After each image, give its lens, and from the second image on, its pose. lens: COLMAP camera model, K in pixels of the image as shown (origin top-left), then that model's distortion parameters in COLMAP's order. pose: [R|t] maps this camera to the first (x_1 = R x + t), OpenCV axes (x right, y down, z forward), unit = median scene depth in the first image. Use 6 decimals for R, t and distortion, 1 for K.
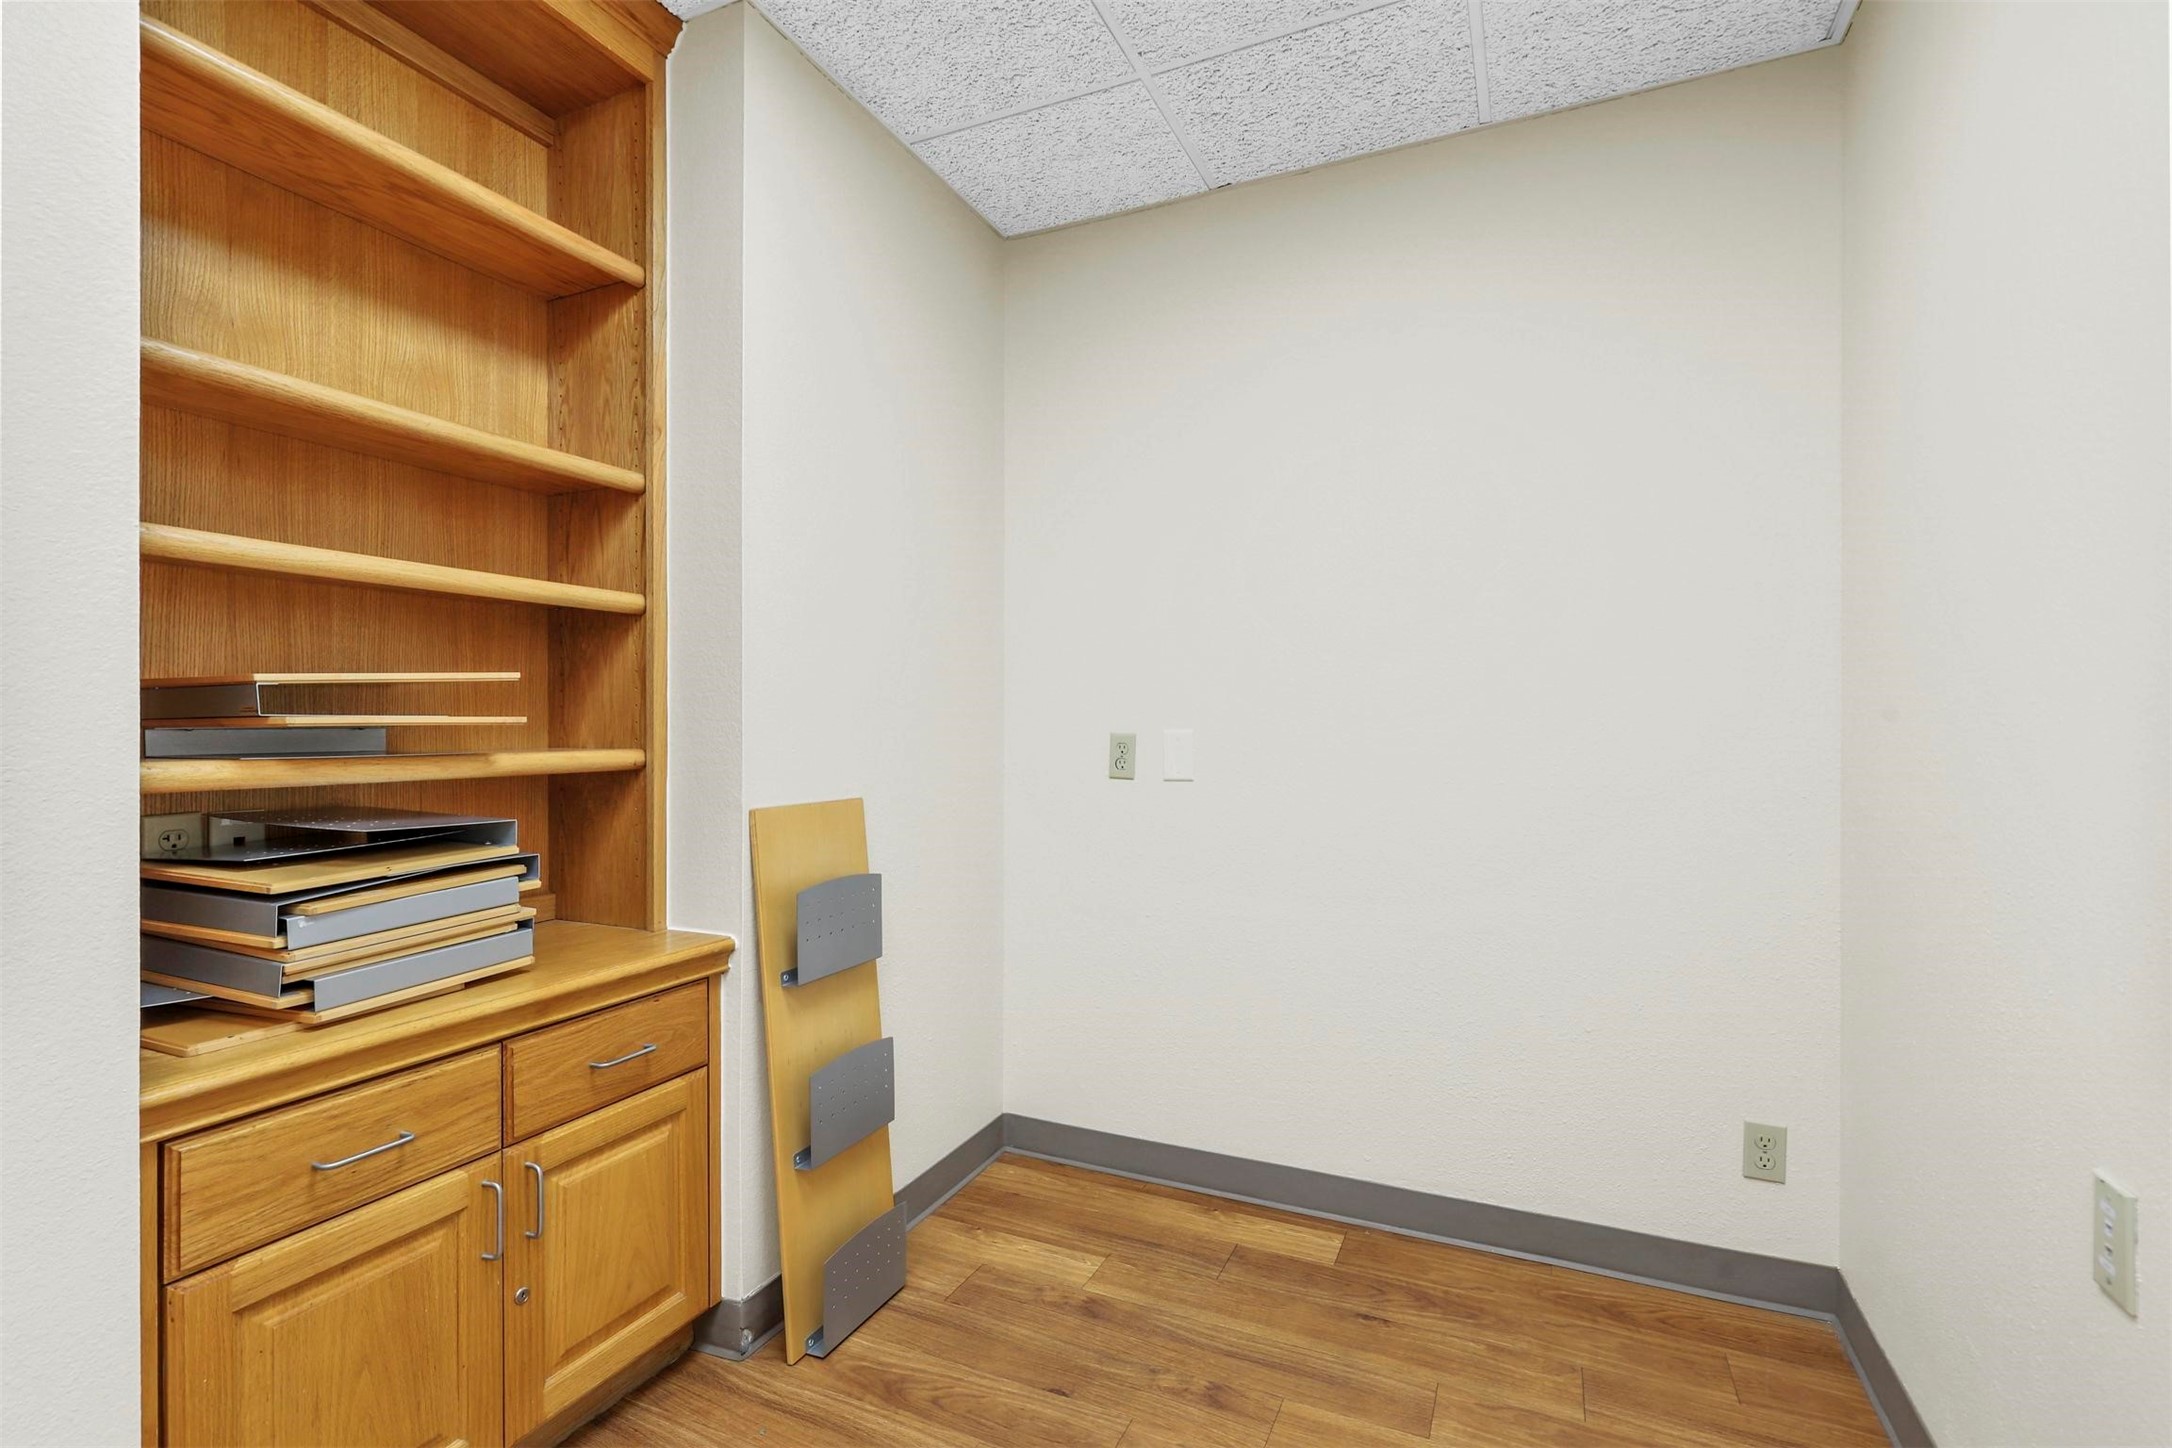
lens RADIAL K [[987.7, 0, 1084.4], [0, 987.7, 729.3], [0, 0, 1]] dist [0.000953, -0.002266]
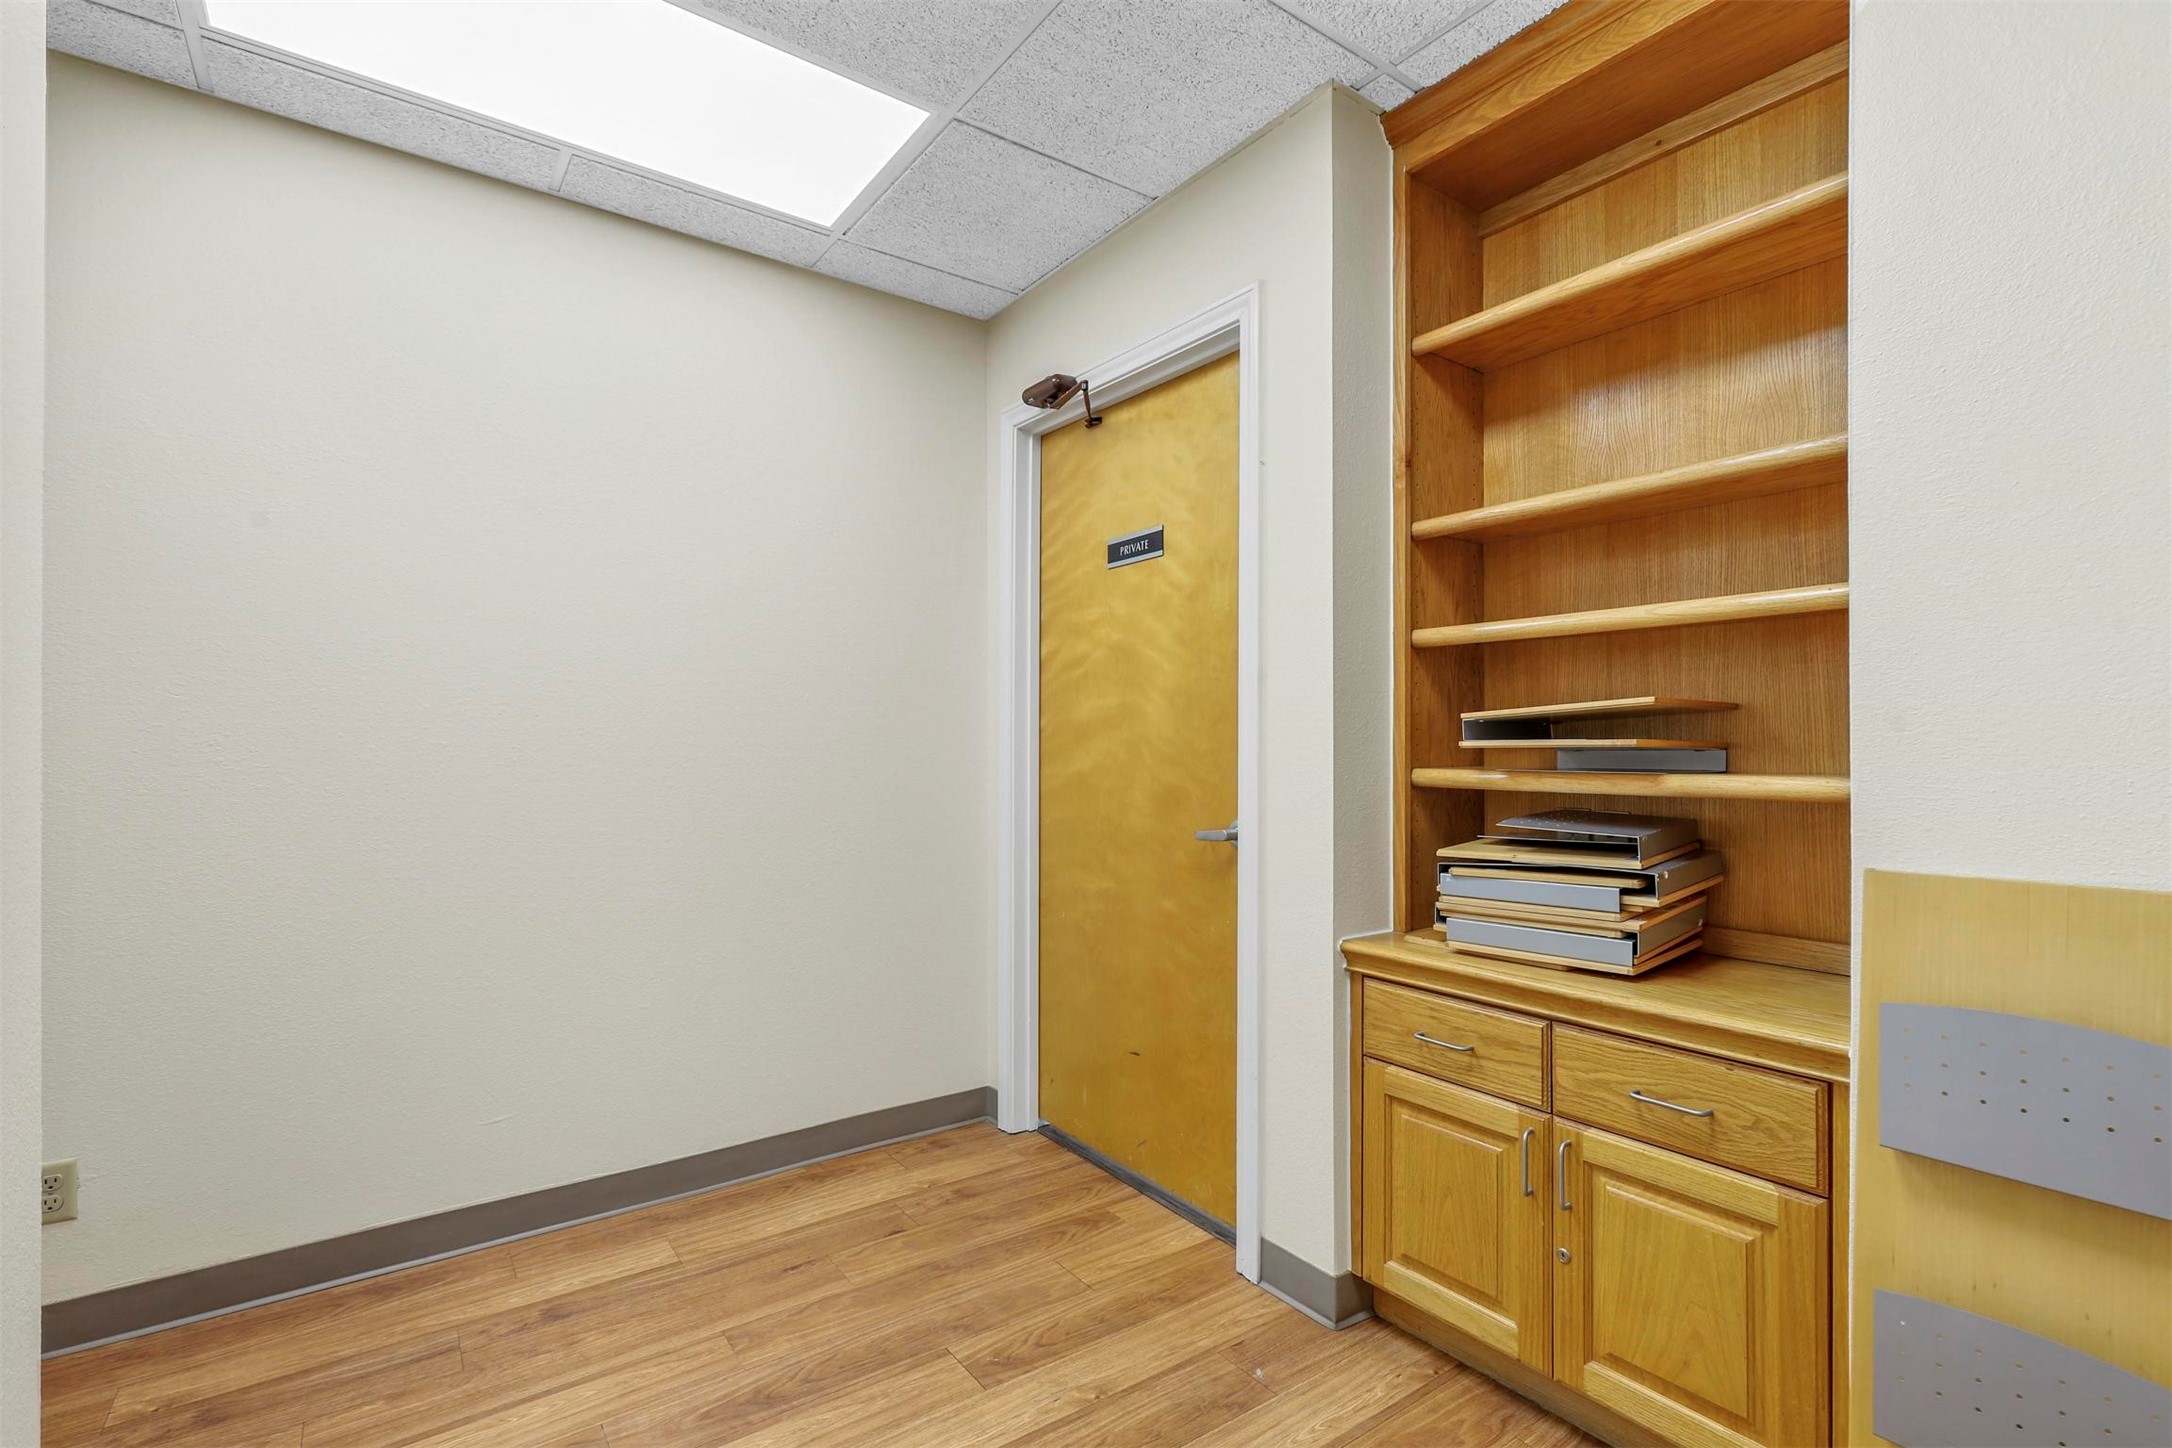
lens RADIAL K [[987.7, 0, 1083.6], [0, 987.7, 733.2], [0, 0, 1]] dist [0.000953, -0.002266]
pose [[-0.489401, -0.008879, -0.872014, 0.653230], [-0.003454, 0.999960, -0.008244, -0.009314], [0.872052, -0.001023, -0.489412, 1.025762]]
